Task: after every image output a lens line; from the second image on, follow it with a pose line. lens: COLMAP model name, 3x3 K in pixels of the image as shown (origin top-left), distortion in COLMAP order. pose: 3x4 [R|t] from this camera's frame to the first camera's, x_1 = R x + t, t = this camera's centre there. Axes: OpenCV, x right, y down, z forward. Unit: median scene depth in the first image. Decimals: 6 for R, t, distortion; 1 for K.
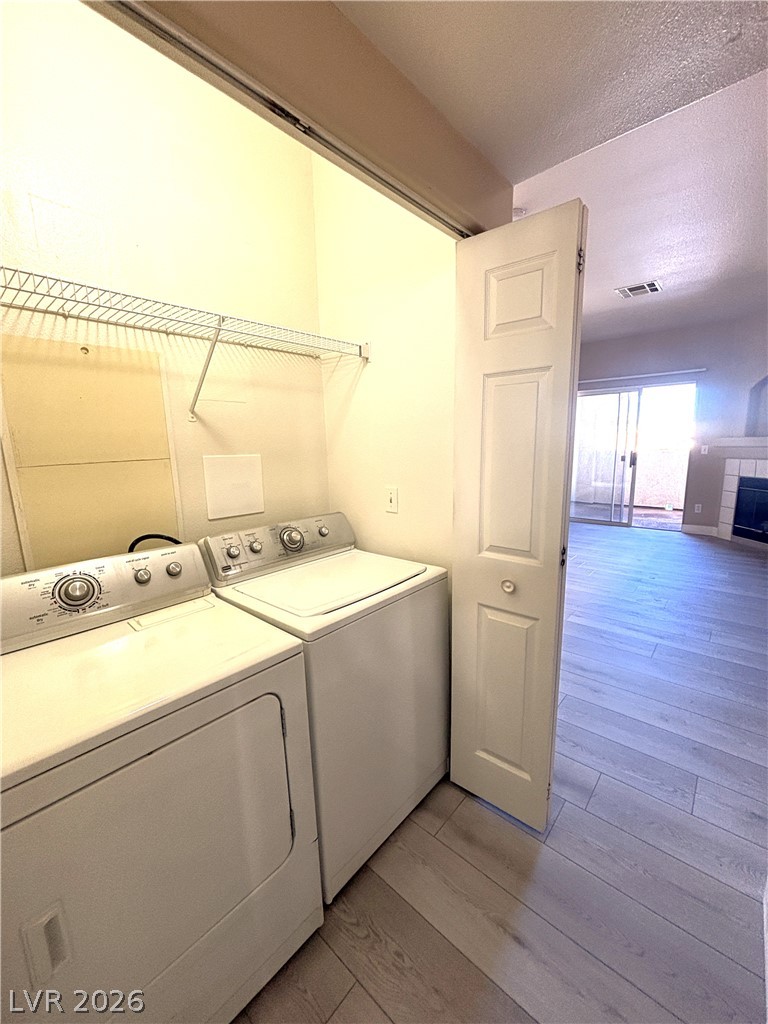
lens RADIAL K [[411.3, 0, 389.5], [0, 411.3, 512.2], [0, 0, 1]] dist [-0.000067, 0.000308]
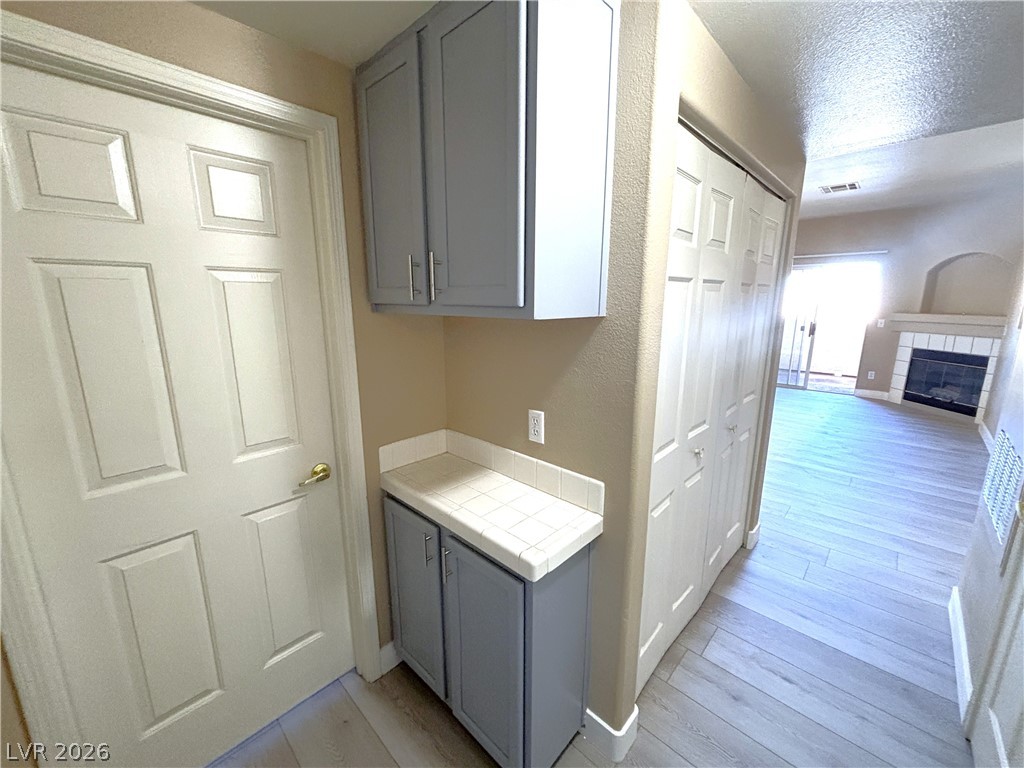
lens RADIAL K [[411.3, 0, 507.7], [0, 411.3, 385.0], [0, 0, 1]] dist [-0.000067, 0.000308]
pose [[0.998650, 0.032540, -0.040480, -0.207630], [-0.031147, 0.998916, 0.034588, 0.009794], [0.041561, -0.033280, 0.998582, -0.175965]]
